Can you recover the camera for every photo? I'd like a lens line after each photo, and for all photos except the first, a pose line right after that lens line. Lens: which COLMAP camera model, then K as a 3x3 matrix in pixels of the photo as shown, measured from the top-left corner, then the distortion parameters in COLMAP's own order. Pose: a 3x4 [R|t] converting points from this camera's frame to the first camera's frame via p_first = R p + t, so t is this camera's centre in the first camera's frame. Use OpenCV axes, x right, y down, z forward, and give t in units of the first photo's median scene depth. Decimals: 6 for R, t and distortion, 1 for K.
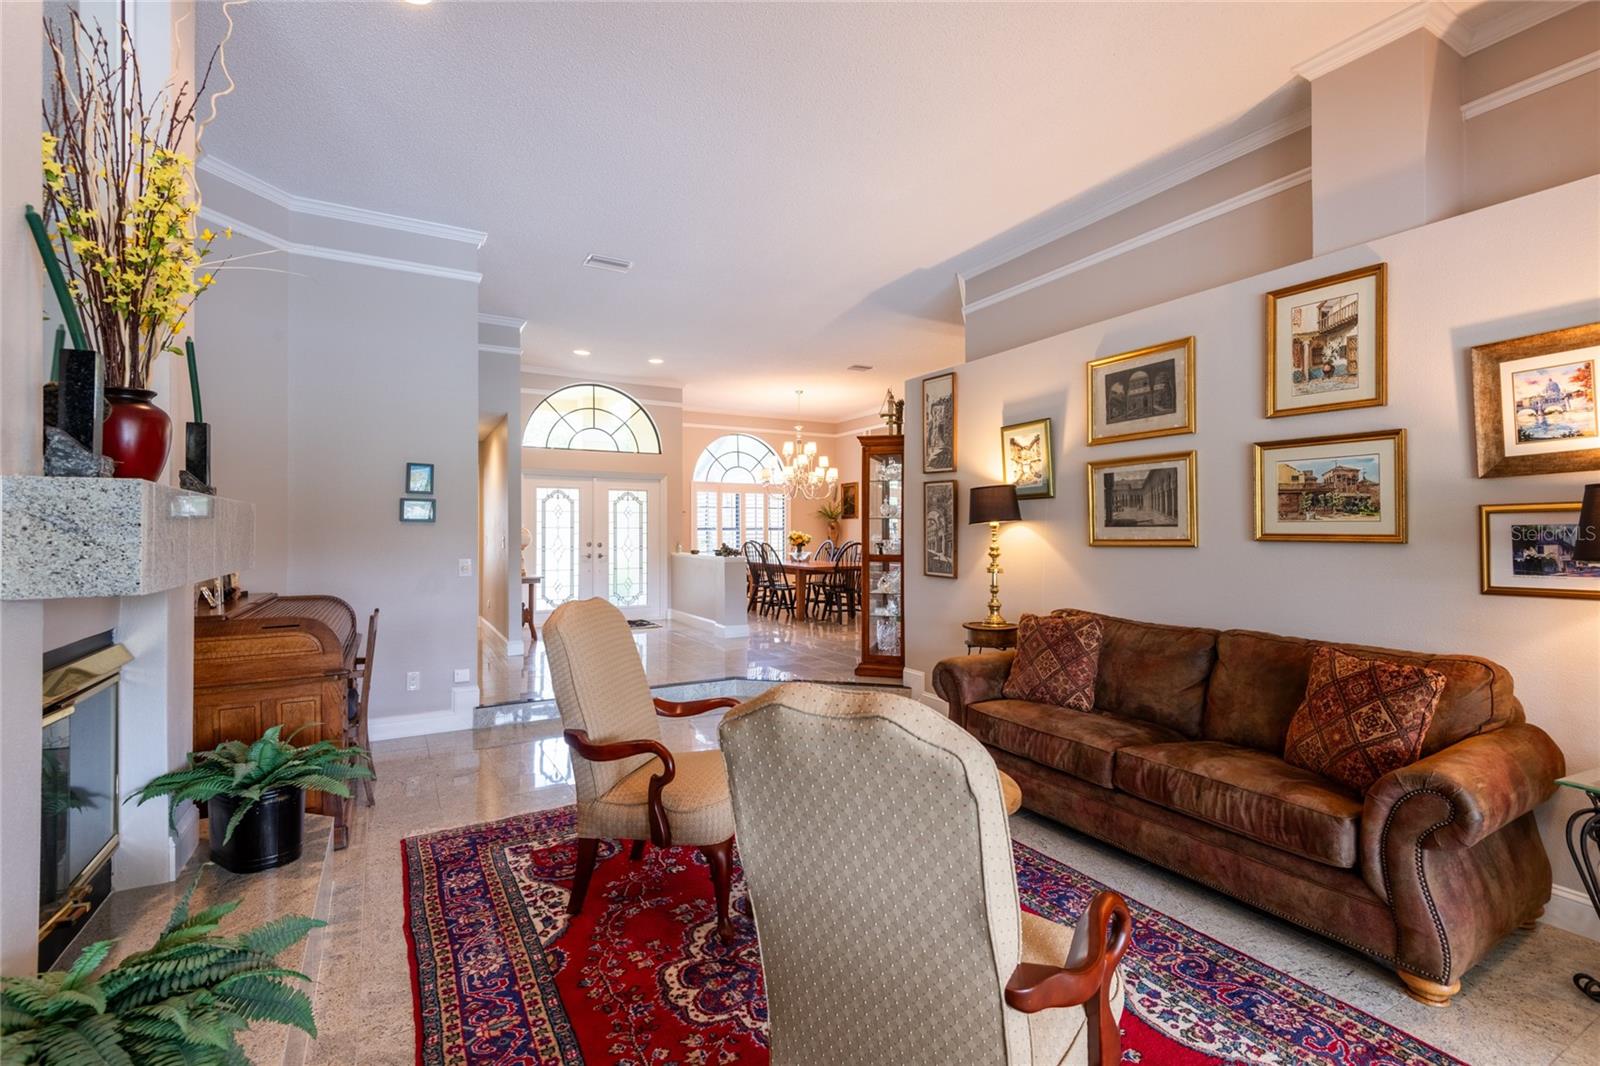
lens RADIAL K [[732.9, 0, 801.6], [0, 732.9, 527.7], [0, 0, 1]] dist [0.001312, -0.000052]
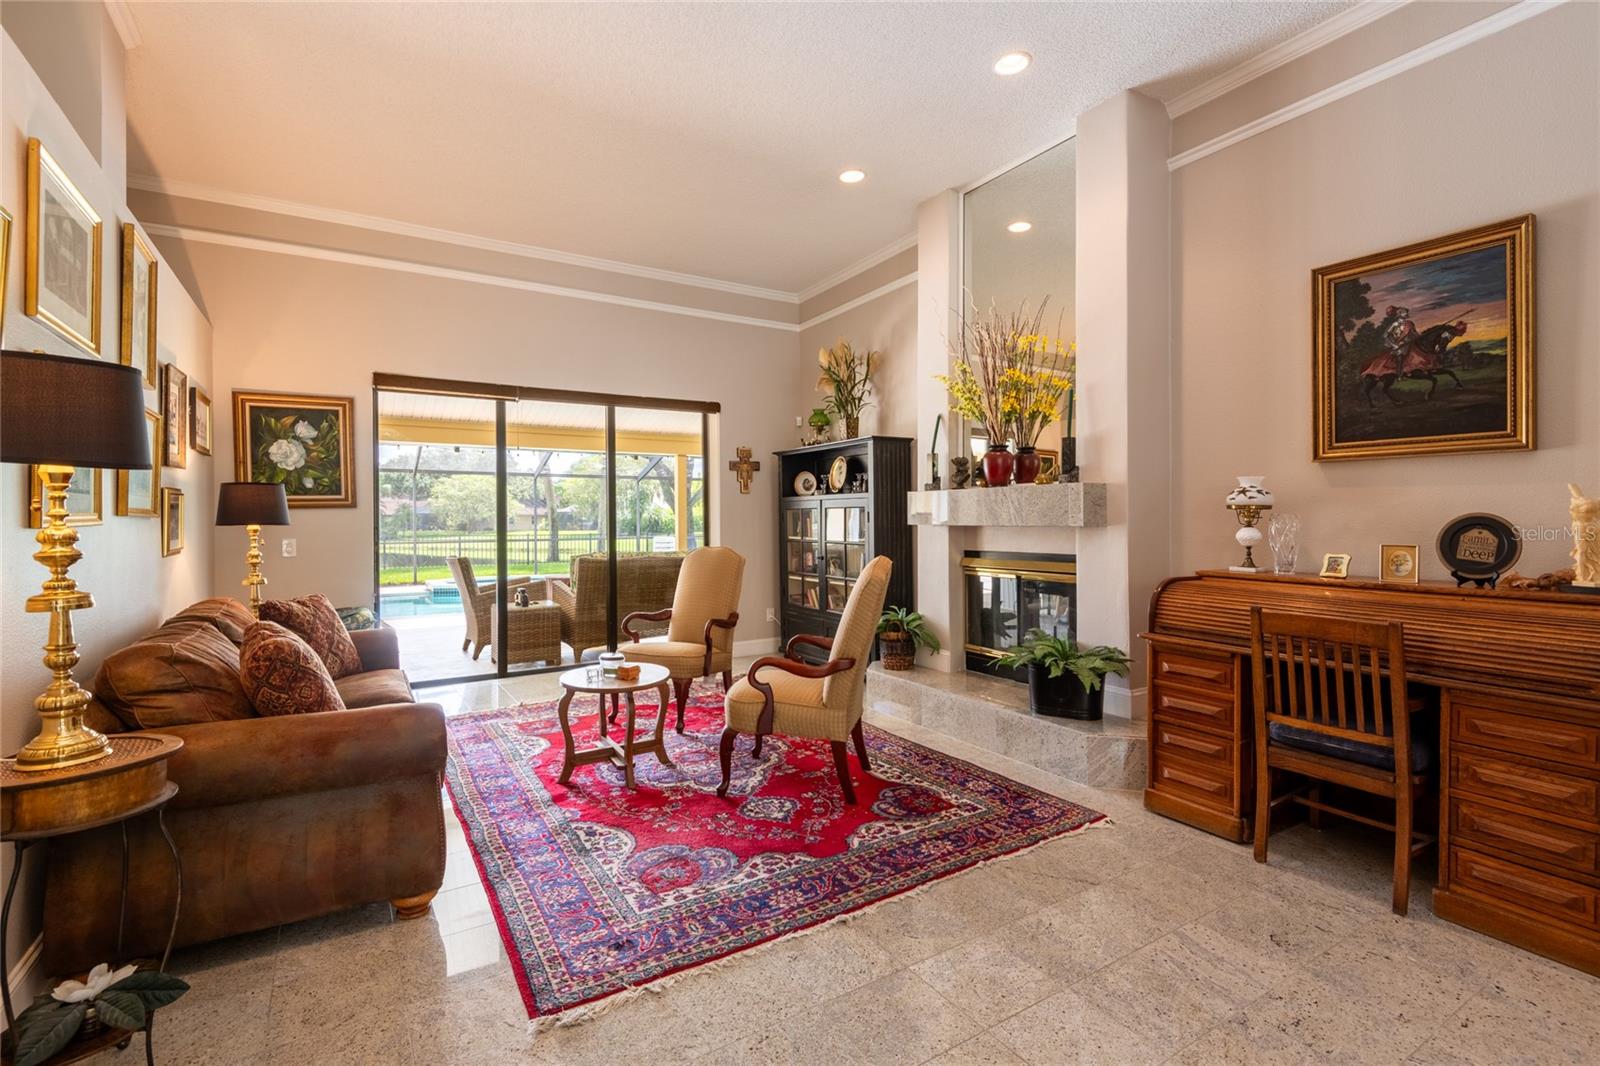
lens RADIAL K [[732.9, 0, 800.1], [0, 732.9, 520.5], [0, 0, 1]] dist [0.001312, -0.000052]
pose [[-0.999292, 0.007541, -0.036858, -0.124798], [0.007611, 0.999969, -0.001768, 0.038773], [0.036843, -0.002047, -0.999319, 2.290411]]
